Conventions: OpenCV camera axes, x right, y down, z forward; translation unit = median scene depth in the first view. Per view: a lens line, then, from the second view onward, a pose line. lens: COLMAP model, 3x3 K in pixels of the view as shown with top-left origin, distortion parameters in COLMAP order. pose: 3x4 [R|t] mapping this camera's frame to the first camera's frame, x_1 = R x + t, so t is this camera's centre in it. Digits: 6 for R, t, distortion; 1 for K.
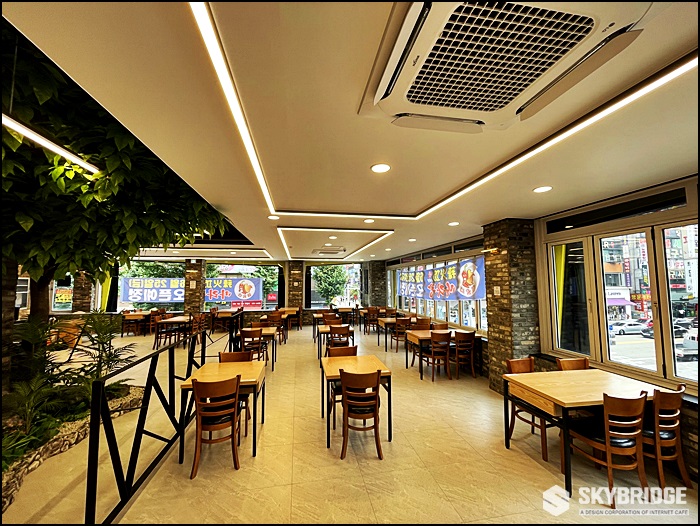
lens RADIAL K [[282.3, 0, 350.0], [0, 282.3, 263.0], [0, 0, 1]] dist [-0.000359, -0.000080]
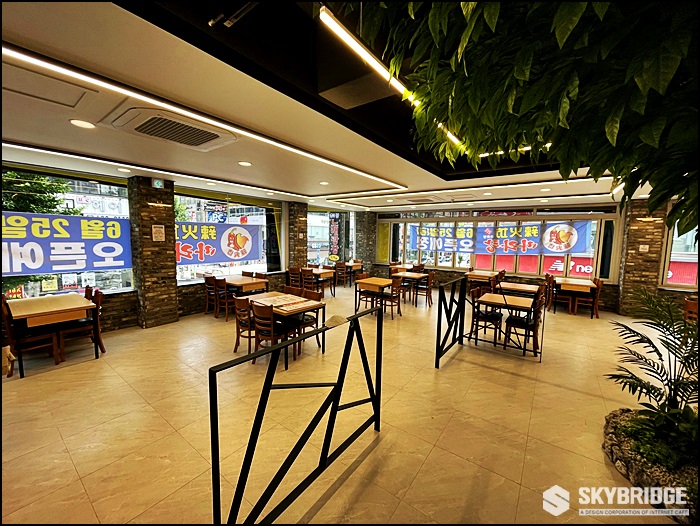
lens RADIAL K [[282.3, 0, 350.0], [0, 282.3, 263.0], [0, 0, 1]] dist [-0.000359, -0.000080]
pose [[0.722338, -0.045025, 0.690072, -0.910578], [-0.074355, 0.987037, 0.142232, 0.047765], [-0.687531, -0.154050, 0.709627, 0.593241]]
